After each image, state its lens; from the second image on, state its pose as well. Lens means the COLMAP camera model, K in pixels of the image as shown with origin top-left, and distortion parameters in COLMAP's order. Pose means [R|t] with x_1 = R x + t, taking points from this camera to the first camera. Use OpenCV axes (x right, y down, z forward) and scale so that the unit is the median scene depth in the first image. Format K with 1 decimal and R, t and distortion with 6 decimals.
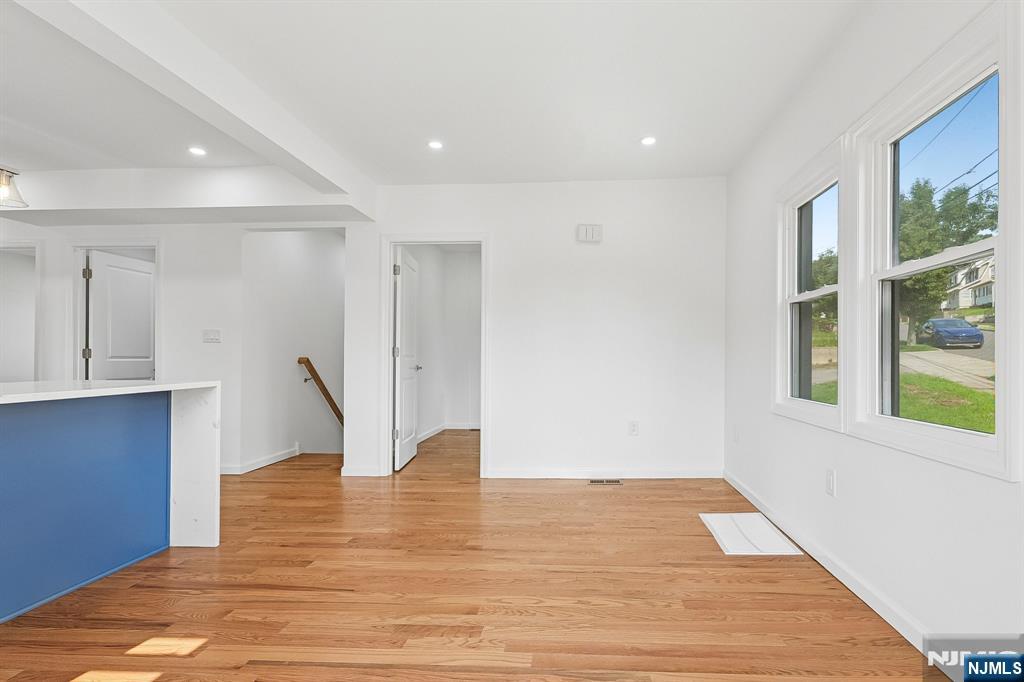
lens RADIAL K [[482.7, 0, 564.1], [0, 482.7, 360.2], [0, 0, 1]] dist [0.000595, 0.000206]
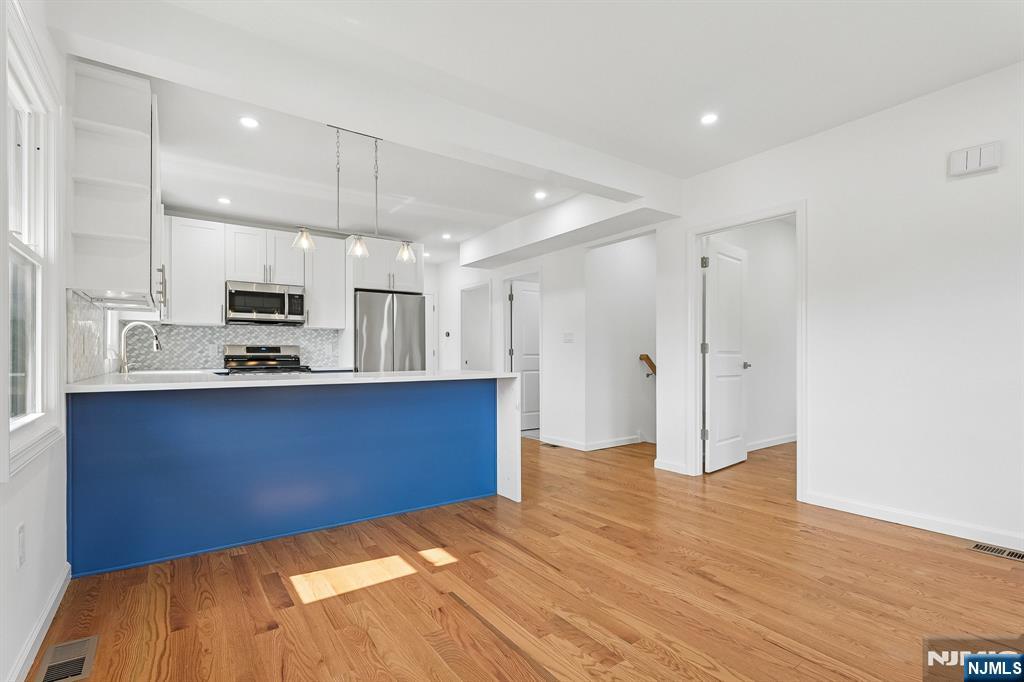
lens RADIAL K [[476.9, 0, 525.3], [0, 476.9, 356.4], [0, 0, 1]] dist [0.000428, -0.000507]
pose [[0.627837, -0.001088, -0.778344, 0.237232], [-0.000903, 0.999997, -0.002126, 0.001979], [0.778345, 0.002038, 0.627834, 0.190109]]
